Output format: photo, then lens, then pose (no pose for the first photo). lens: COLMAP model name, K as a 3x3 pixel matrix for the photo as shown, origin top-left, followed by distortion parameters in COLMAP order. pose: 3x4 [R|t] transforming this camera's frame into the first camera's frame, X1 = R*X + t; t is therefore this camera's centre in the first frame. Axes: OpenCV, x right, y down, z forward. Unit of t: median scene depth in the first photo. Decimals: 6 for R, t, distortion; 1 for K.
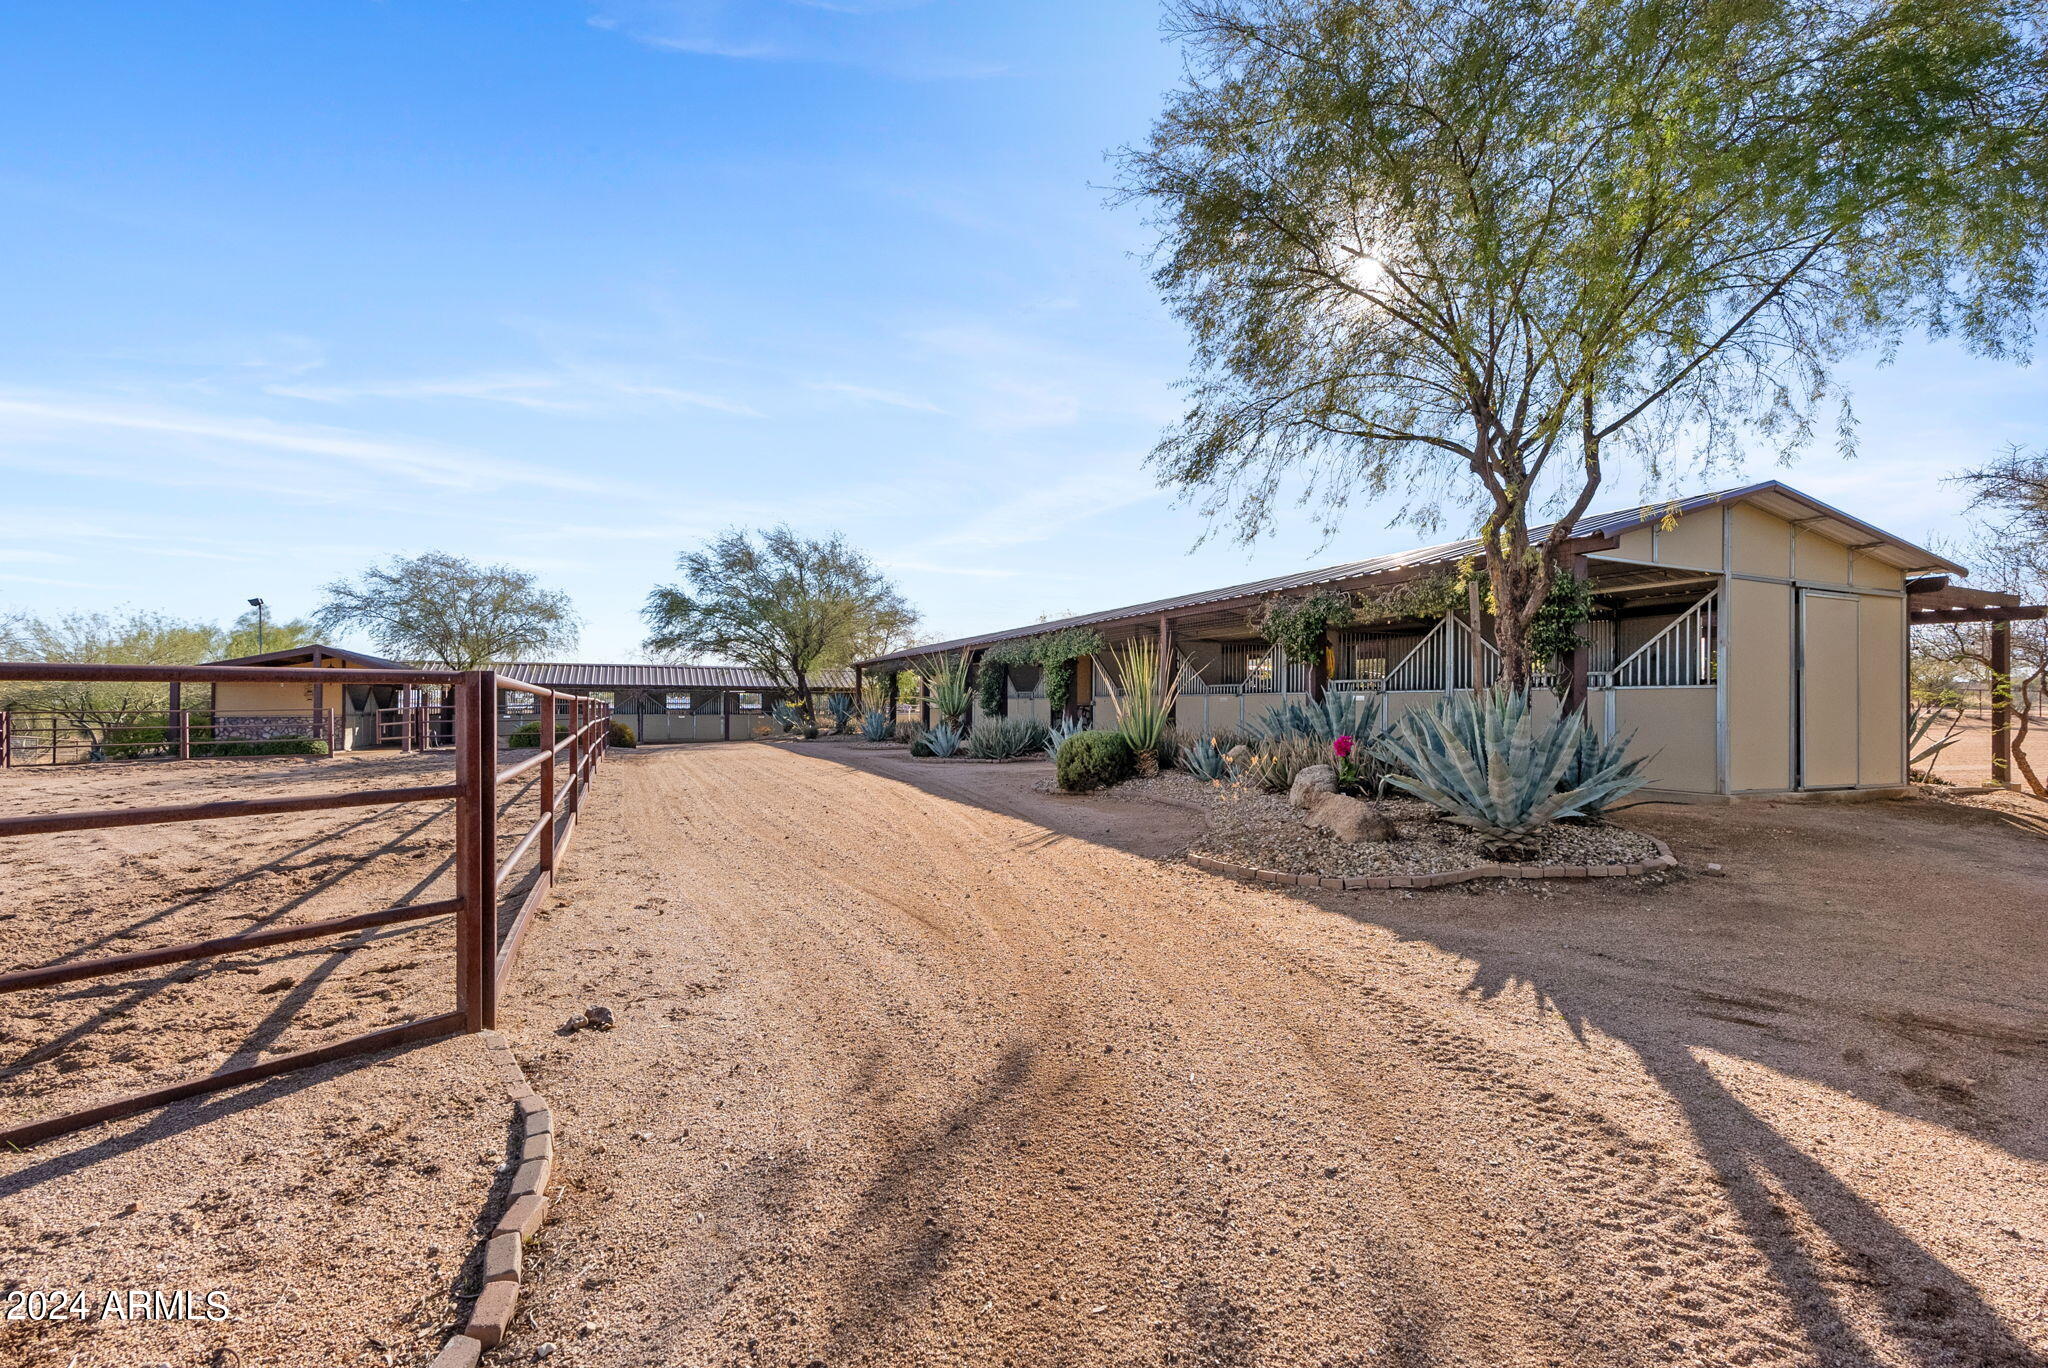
lens RADIAL K [[960.2, 0, 1024.0], [0, 960.2, 684.0], [0, 0, 1]] dist [-0.000169, 0.000080]
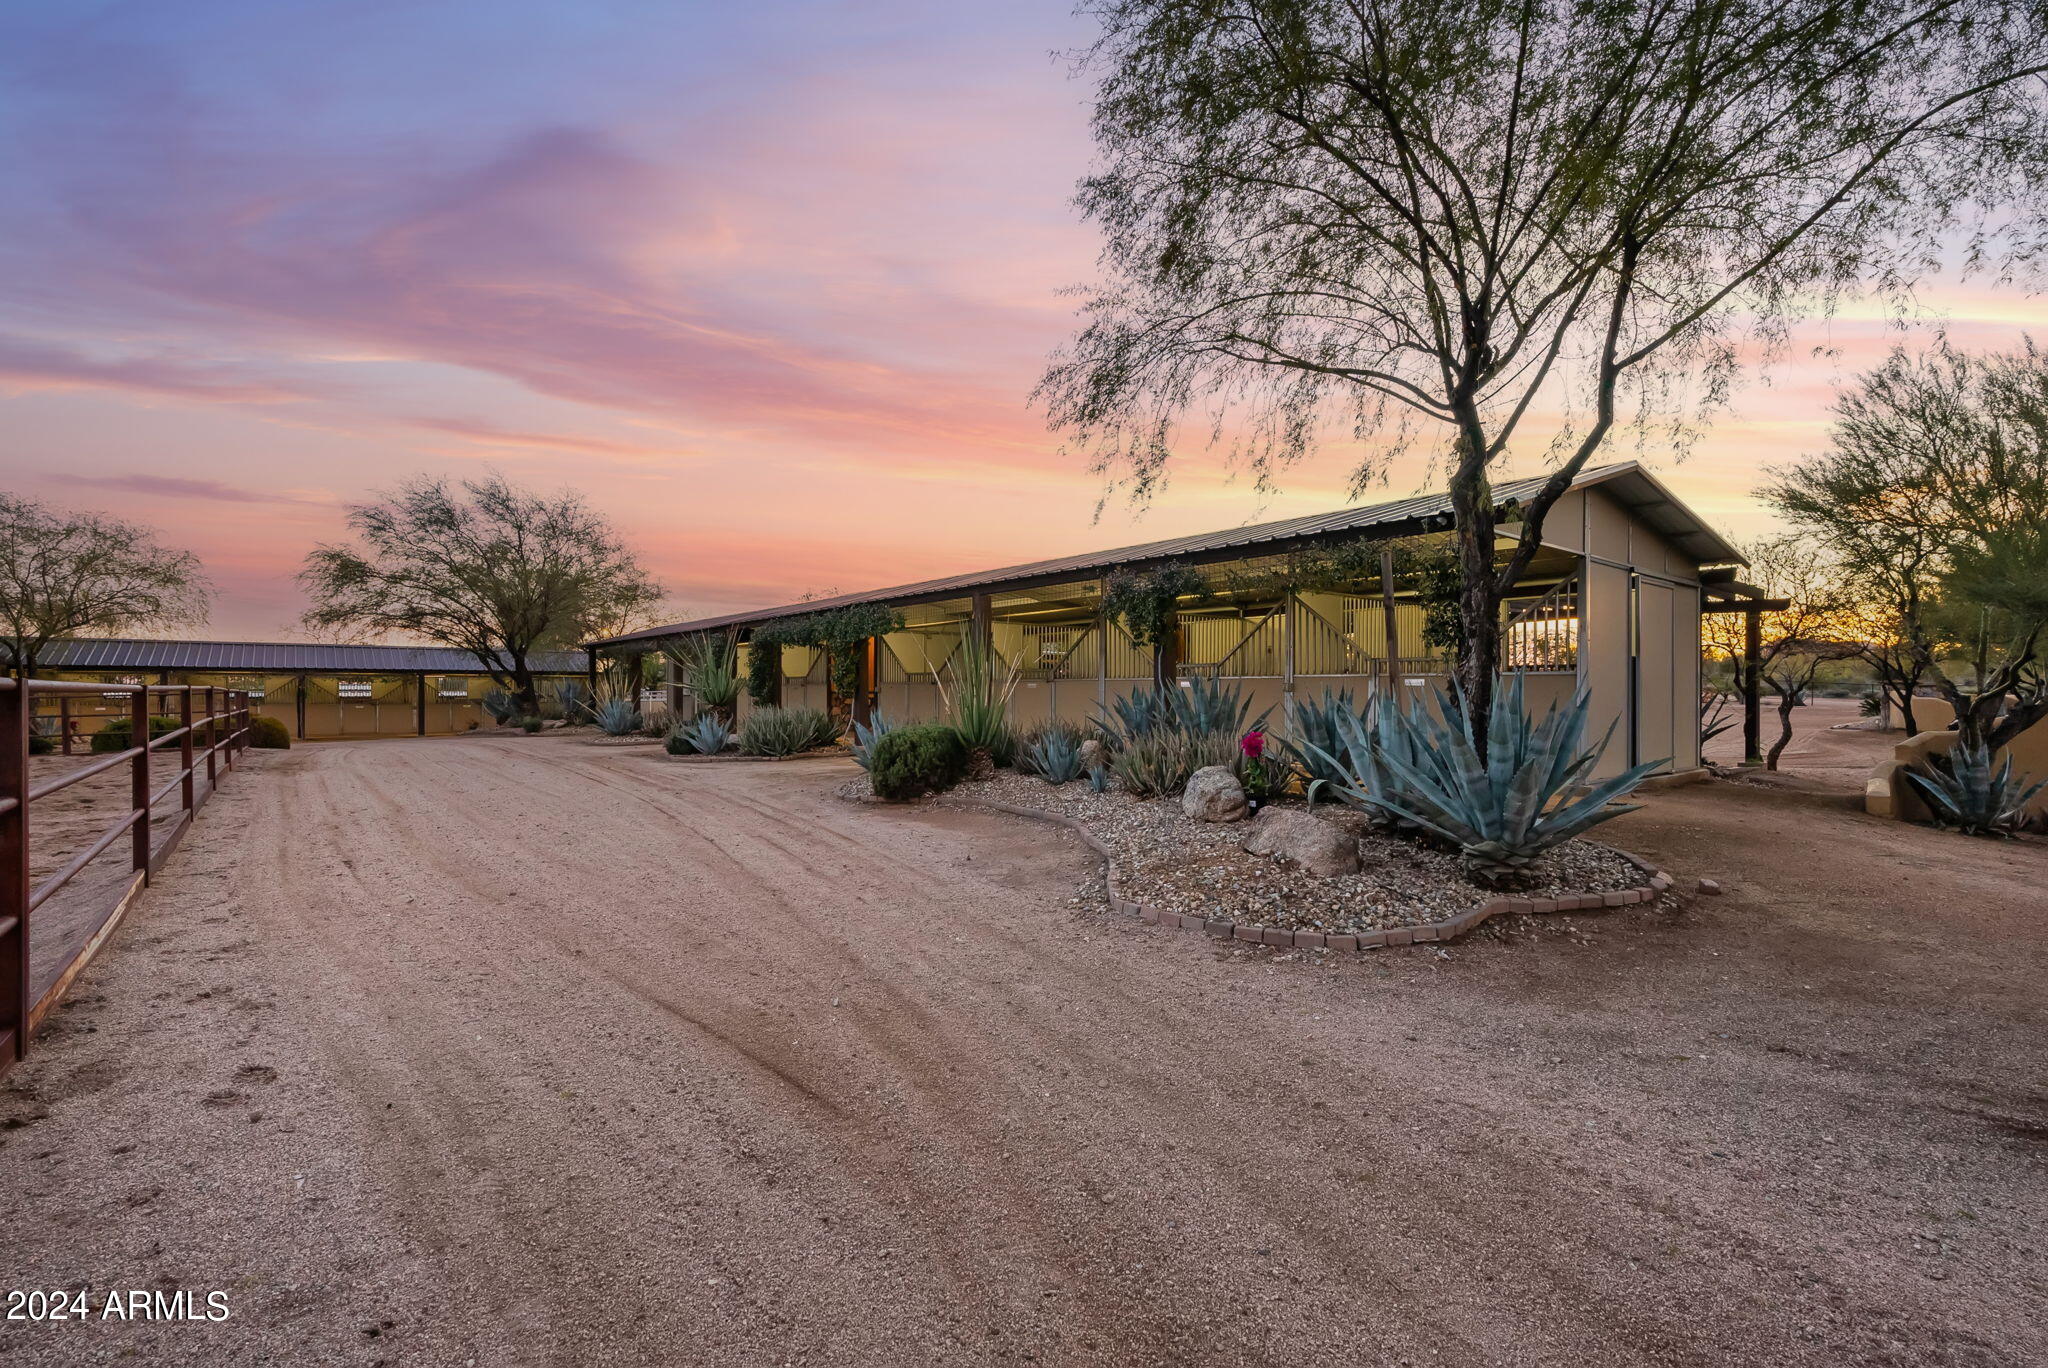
lens RADIAL K [[946.8, 0, 1024.0], [0, 946.8, 684.0], [0, 0, 1]] dist [0.001363, 0.000470]
pose [[0.965142, -0.001407, 0.261722, -0.028604], [-0.002914, 0.999866, 0.016122, -0.000232], [-0.261710, -0.016323, 0.965009, 0.101735]]
